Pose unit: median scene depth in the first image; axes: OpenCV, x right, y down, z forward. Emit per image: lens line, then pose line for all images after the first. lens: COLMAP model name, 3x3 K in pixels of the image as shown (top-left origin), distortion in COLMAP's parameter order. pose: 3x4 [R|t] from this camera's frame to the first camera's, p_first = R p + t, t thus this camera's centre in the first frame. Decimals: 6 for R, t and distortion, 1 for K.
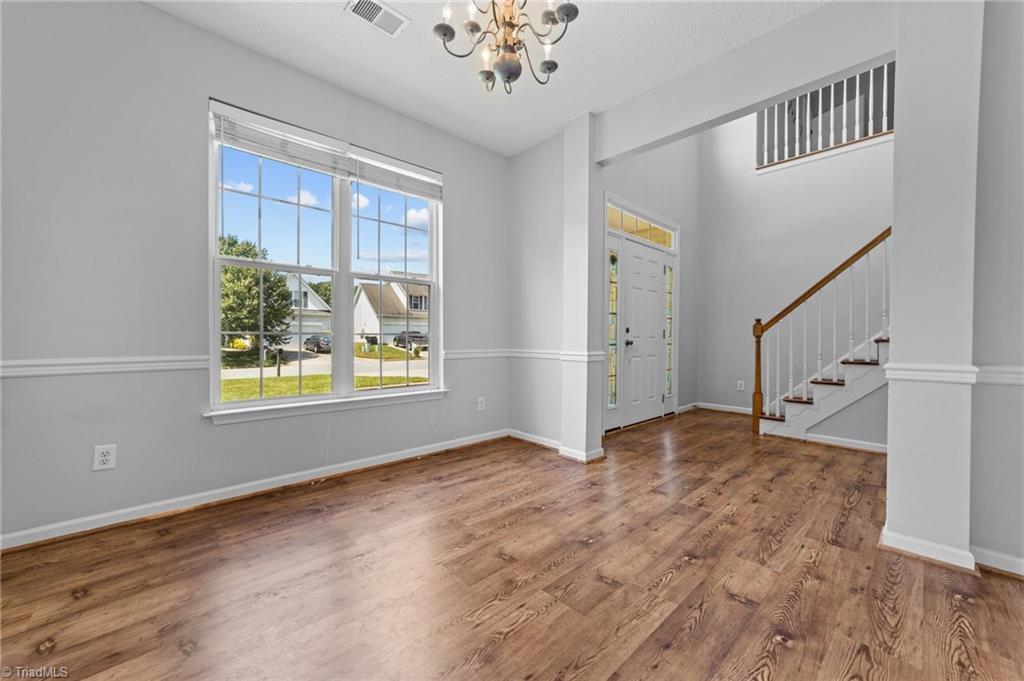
lens RADIAL K [[398.8, 0, 514.3], [0, 398.8, 339.9], [0, 0, 1]] dist [-0.000111, 0.001763]
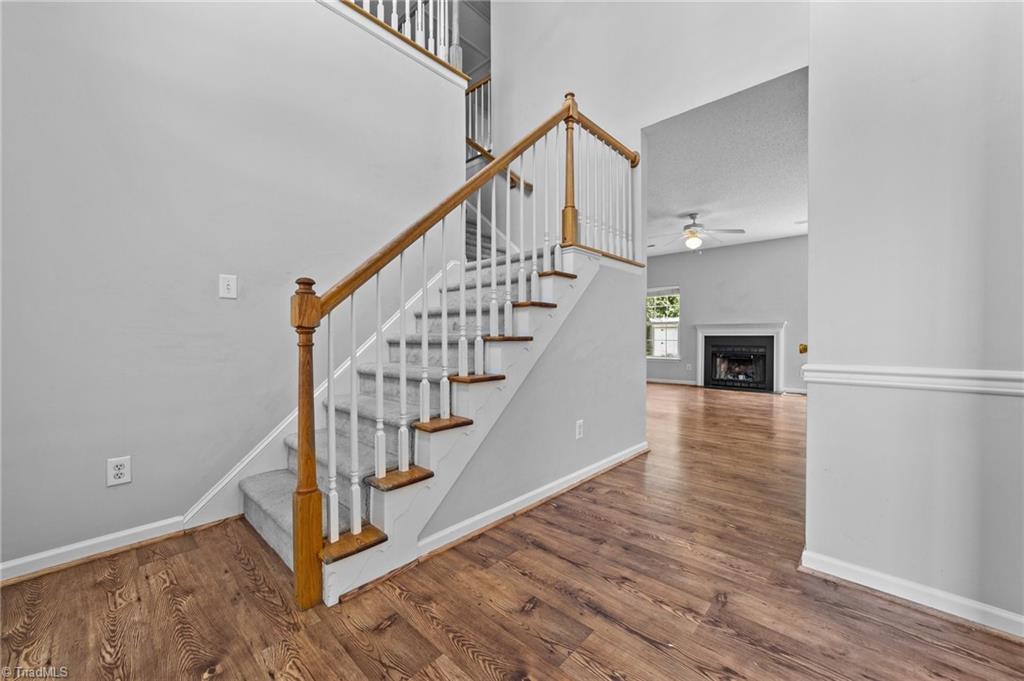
lens RADIAL K [[398.8, 0, 514.4], [0, 398.8, 341.9], [0, 0, 1]] dist [-0.000111, 0.001763]
pose [[-0.062415, -0.017523, 0.997896, 0.422356], [0.000652, 0.999845, 0.017598, -0.002894], [-0.998050, 0.001749, -0.062394, 1.389292]]
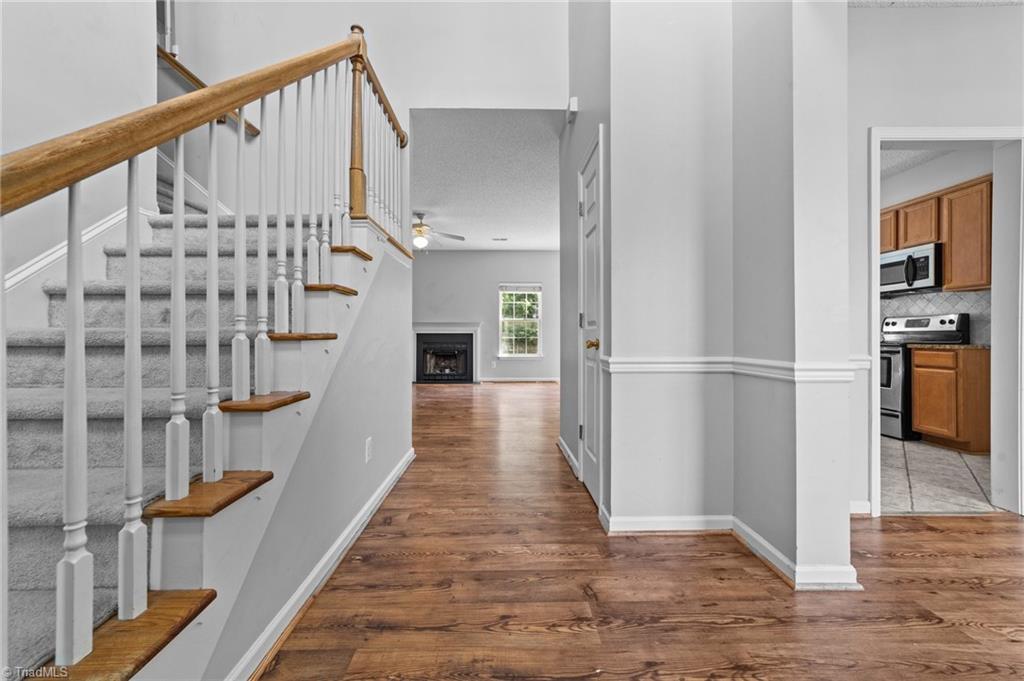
lens RADIAL K [[398.8, 0, 505.1], [0, 398.8, 332.9], [0, 0, 1]] dist [-0.000111, 0.001763]
pose [[-0.733902, -0.003670, 0.679246, 0.671542], [-0.004759, 0.999989, 0.000260, -0.001392], [-0.679239, -0.003041, -0.733911, 1.573745]]
